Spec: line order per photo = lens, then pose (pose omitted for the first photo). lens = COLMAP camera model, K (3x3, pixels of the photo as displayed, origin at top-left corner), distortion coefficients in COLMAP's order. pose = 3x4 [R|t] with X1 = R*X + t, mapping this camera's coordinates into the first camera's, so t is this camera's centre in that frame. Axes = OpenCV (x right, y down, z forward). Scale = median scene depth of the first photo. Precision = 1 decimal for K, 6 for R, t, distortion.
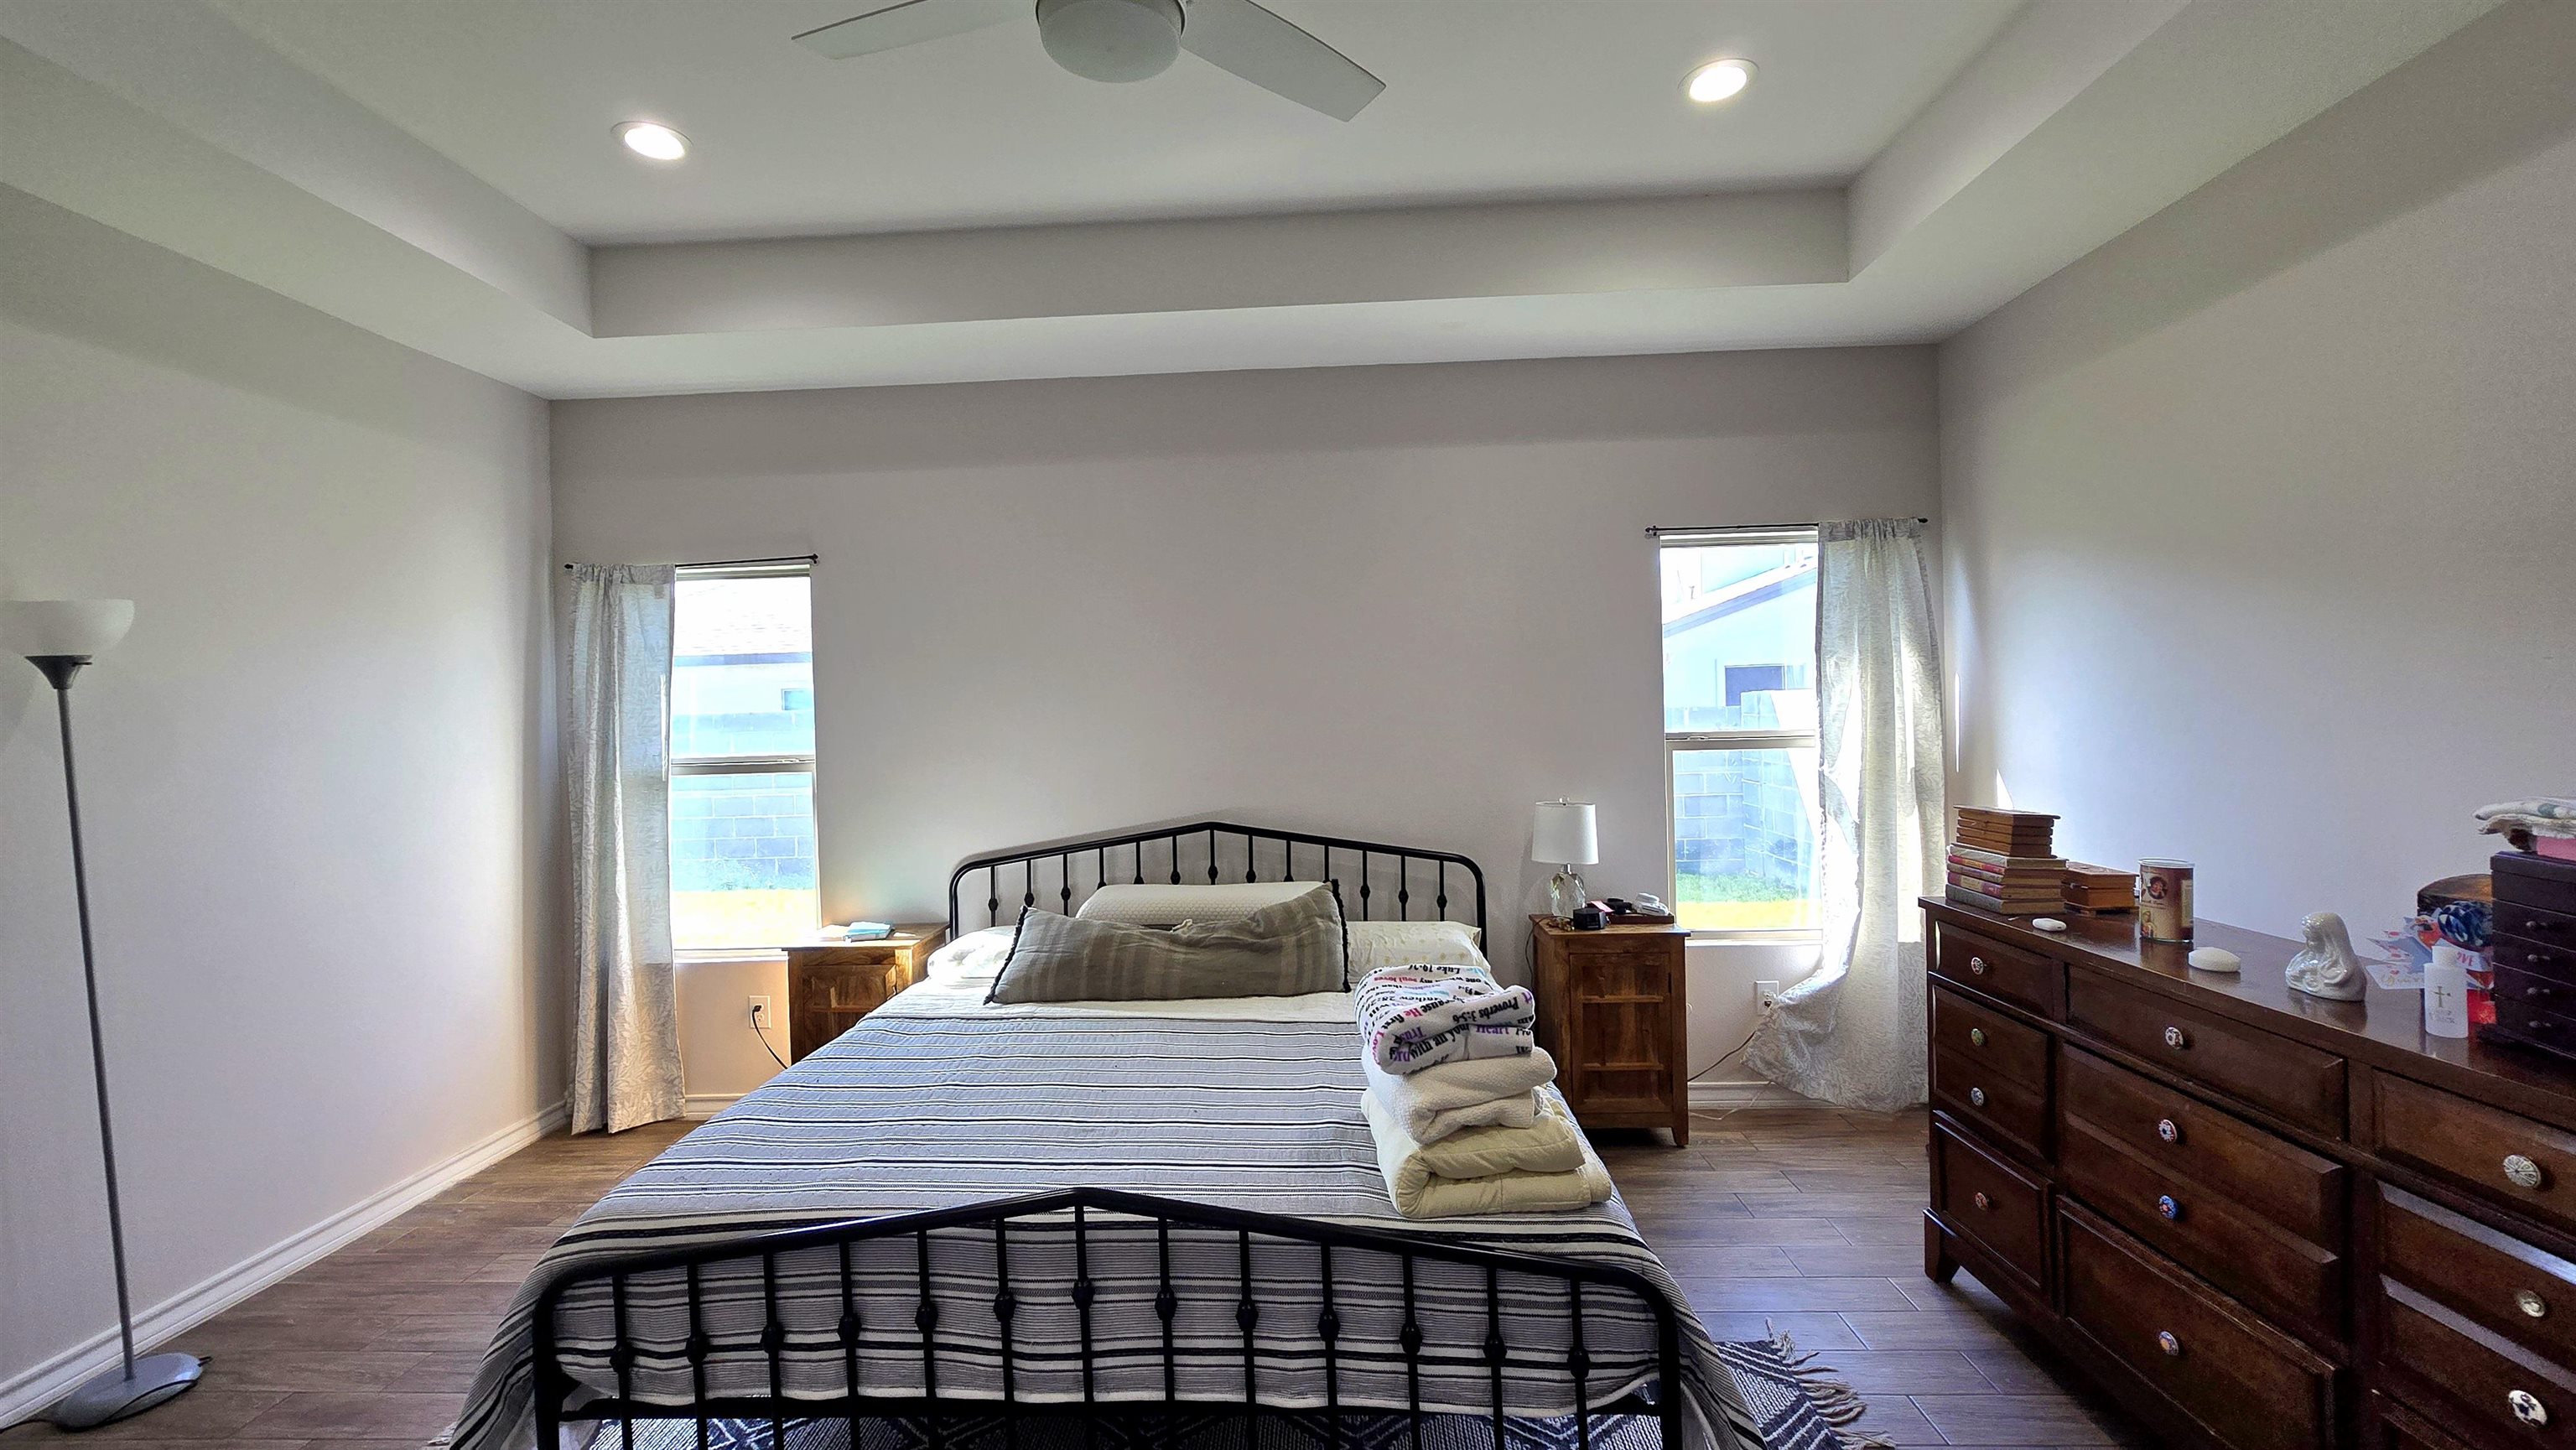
lens RADIAL K [[1046.8, 0, 1284.3], [0, 1046.8, 726.4], [0, 0, 1]] dist [-0.005629, 0.000741]
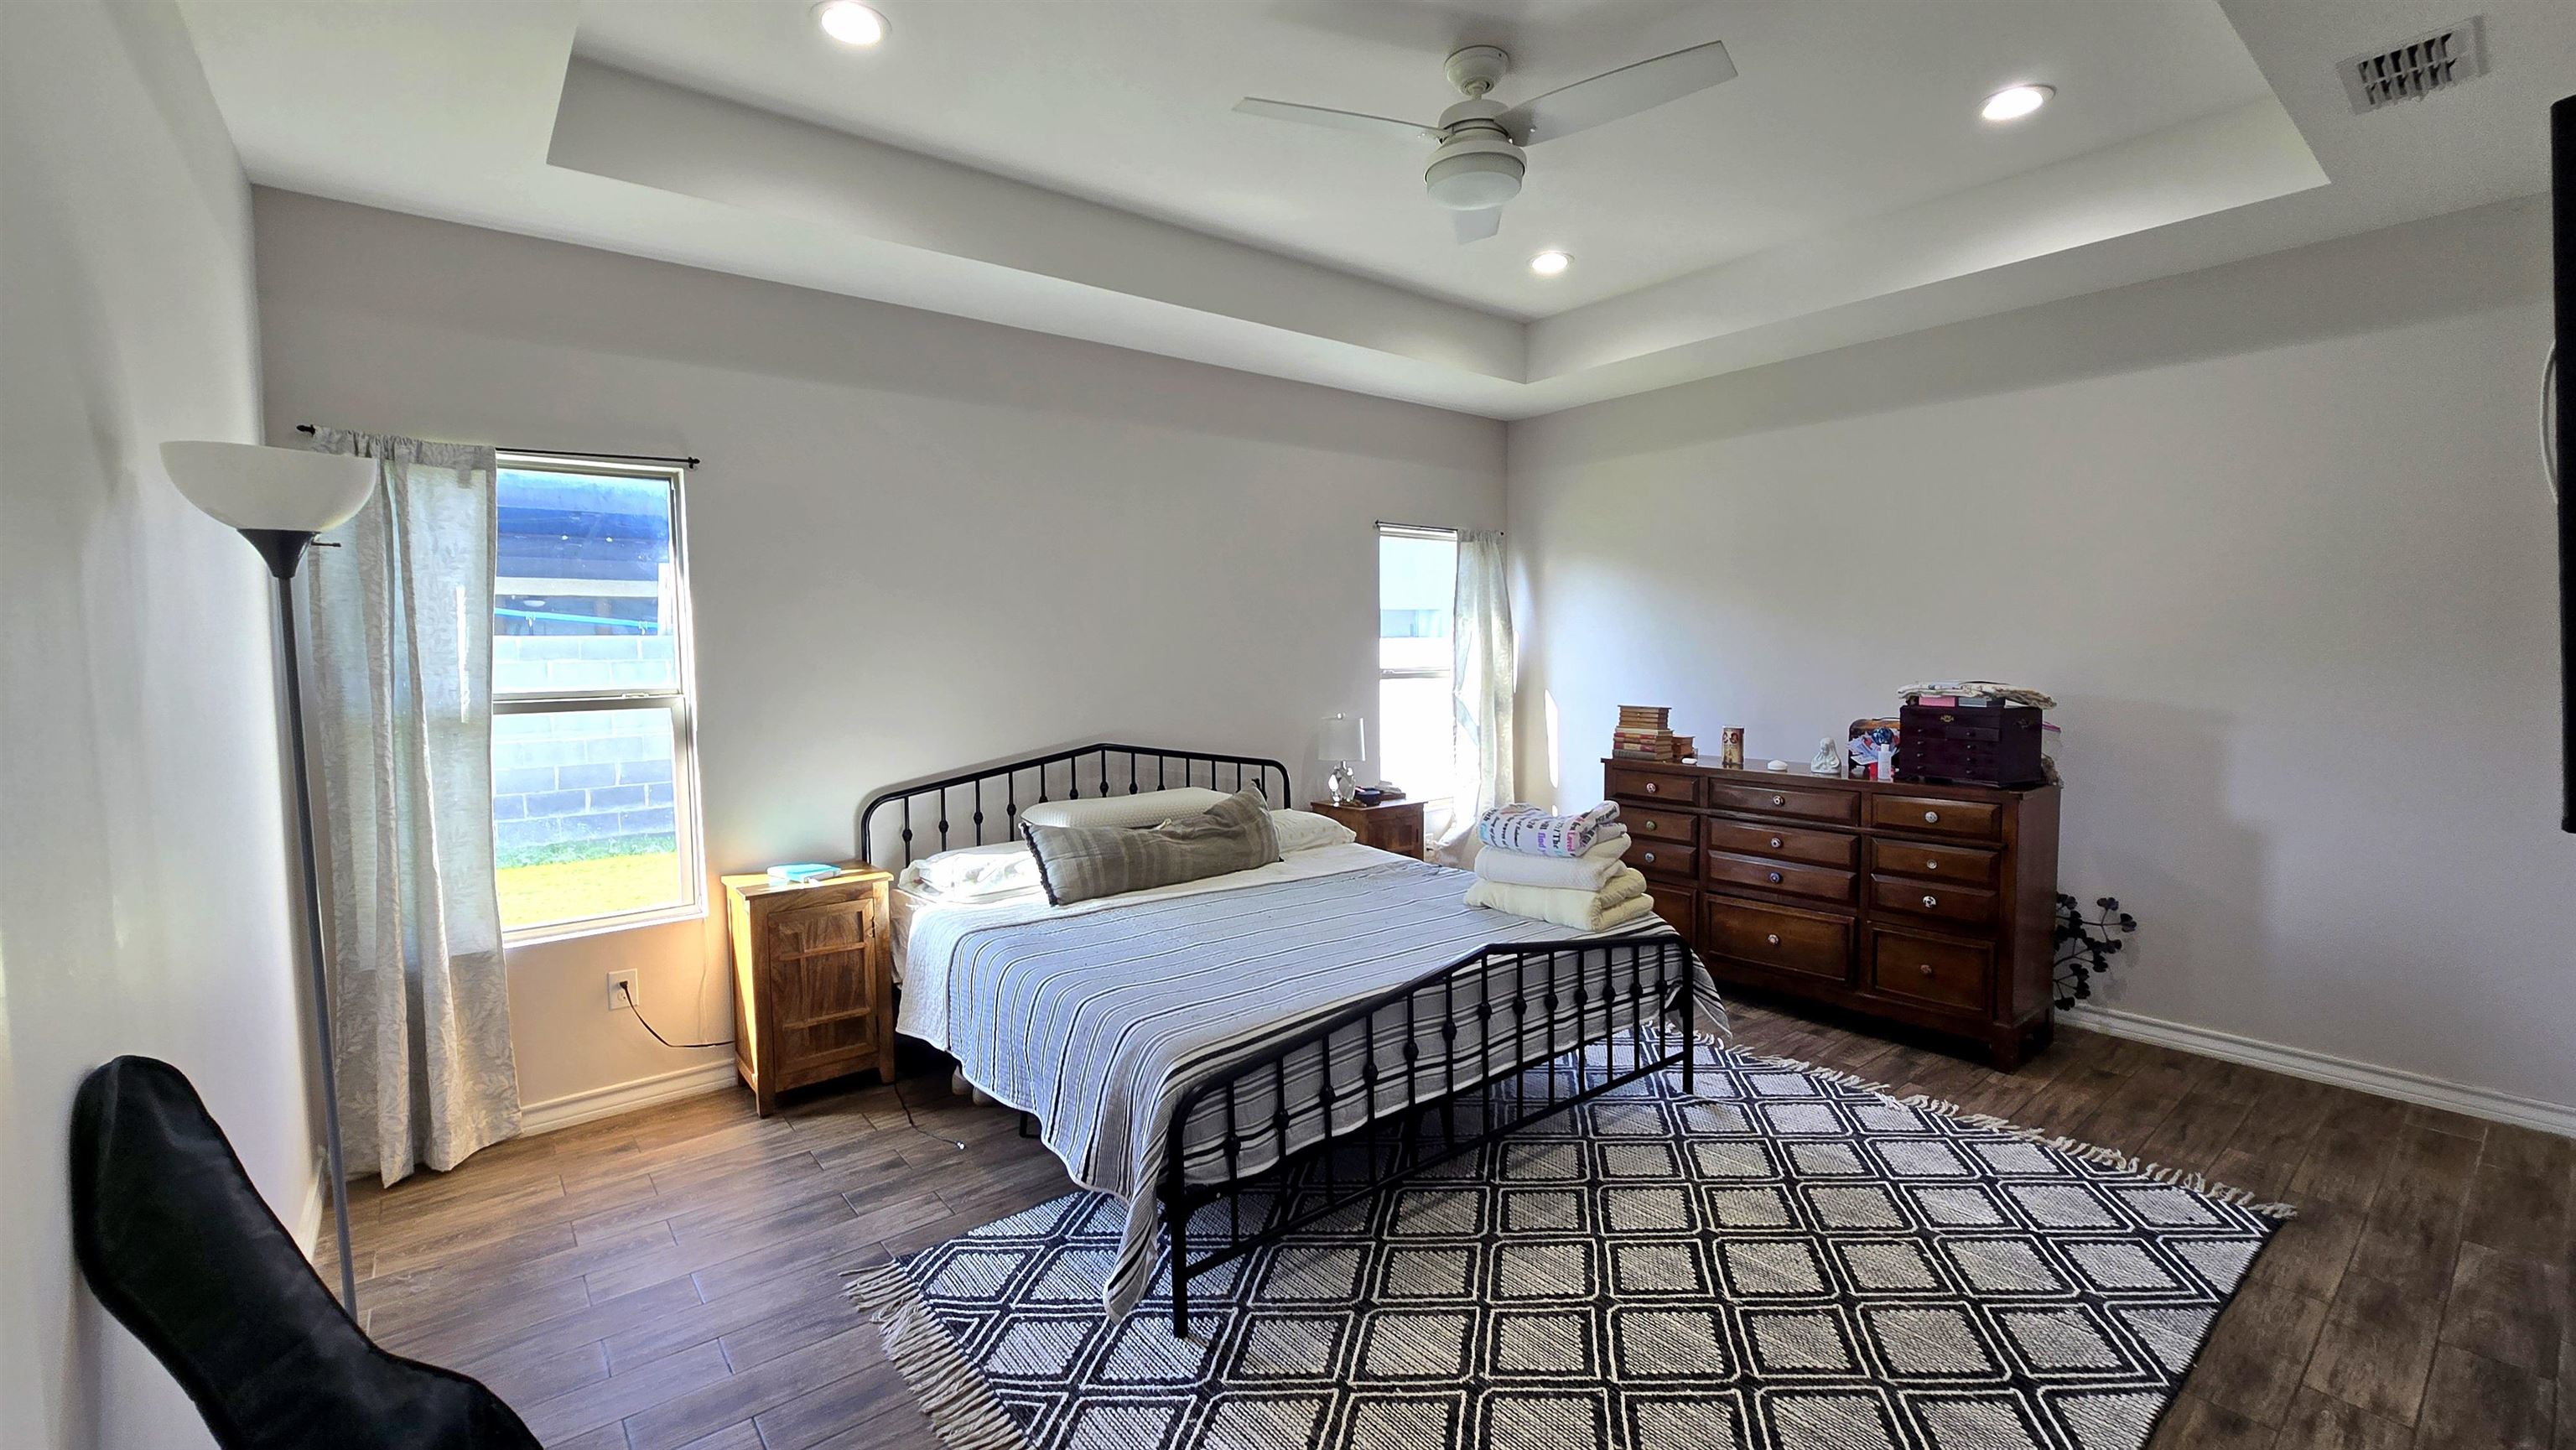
lens RADIAL K [[1046.8, 0, 1277.4], [0, 1046.8, 720.5], [0, 0, 1]] dist [-0.005629, 0.000741]
pose [[0.759203, -0.027067, 0.650291, -0.712506], [-0.000358, 0.999117, 0.042004, 0.019714], [-0.650854, -0.032122, 0.758523, 0.012122]]
